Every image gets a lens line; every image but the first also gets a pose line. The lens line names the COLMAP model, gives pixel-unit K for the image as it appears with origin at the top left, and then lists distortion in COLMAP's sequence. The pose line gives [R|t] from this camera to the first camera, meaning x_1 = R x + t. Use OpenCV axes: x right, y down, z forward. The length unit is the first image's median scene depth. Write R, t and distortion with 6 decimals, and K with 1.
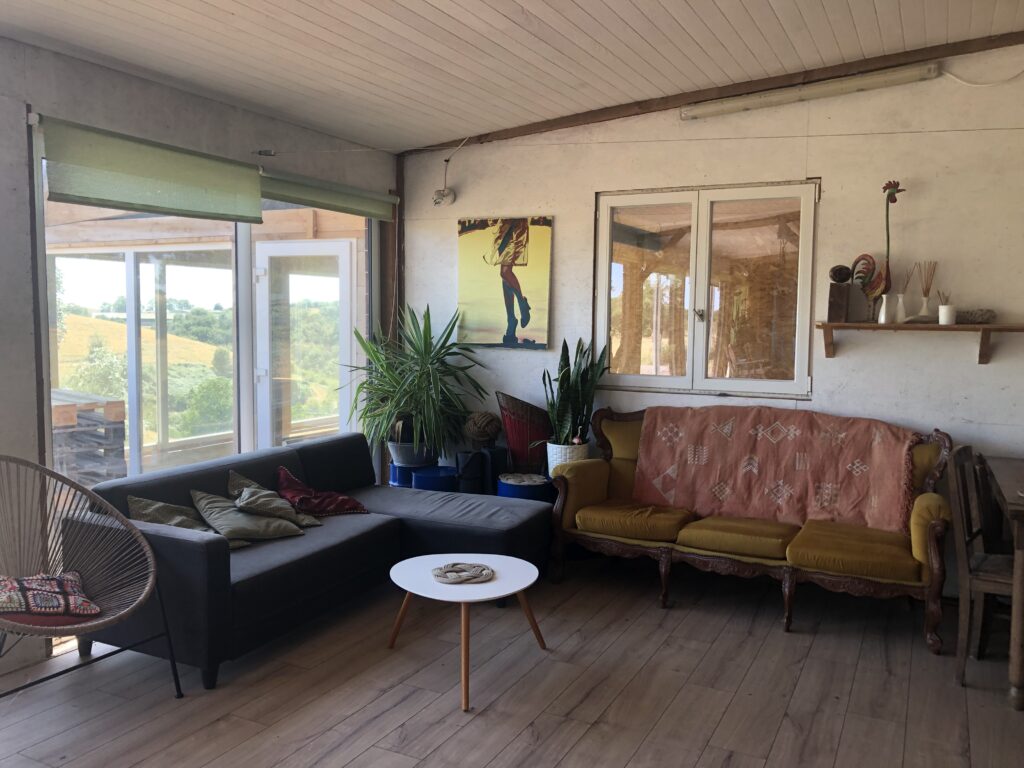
lens RADIAL K [[839.8, 0, 520.0], [0, 839.8, 382.0], [0, 0, 1]] dist [0.050352, -0.003857]
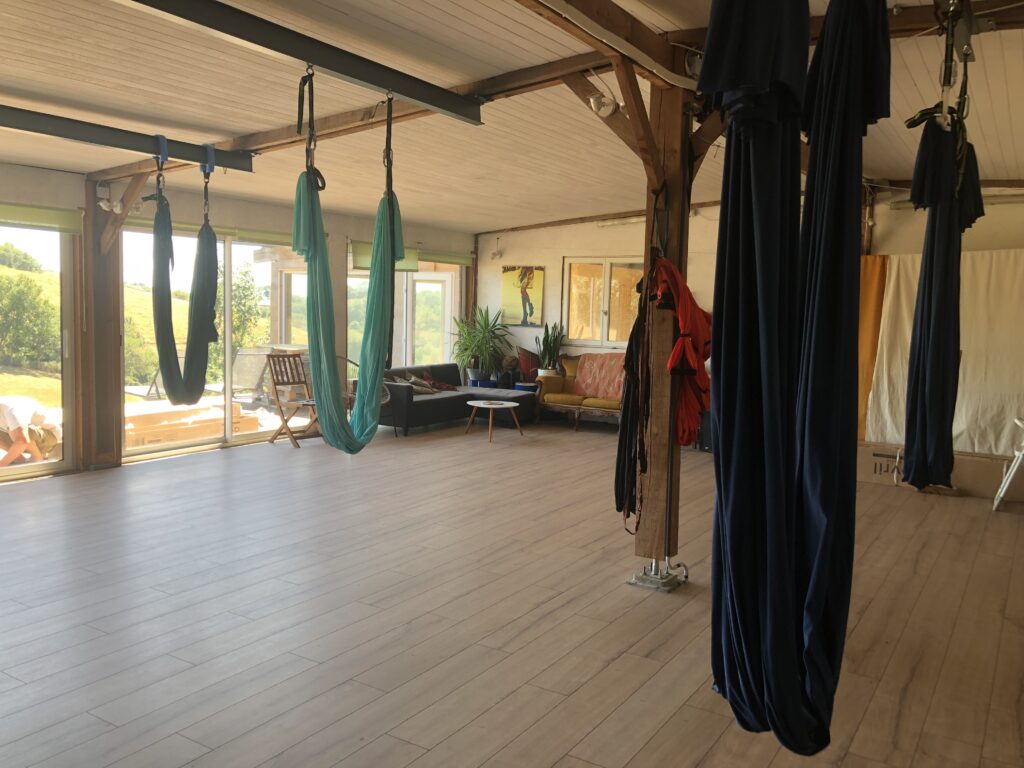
lens RADIAL K [[839.8, 0, 509.6], [0, 839.8, 386.8], [0, 0, 1]] dist [0.050352, -0.003857]
pose [[0.993470, 0.026672, -0.110929, 0.197220], [-0.025153, 0.999570, 0.015072, 0.084141], [0.111283, -0.012183, 0.993714, -1.168024]]
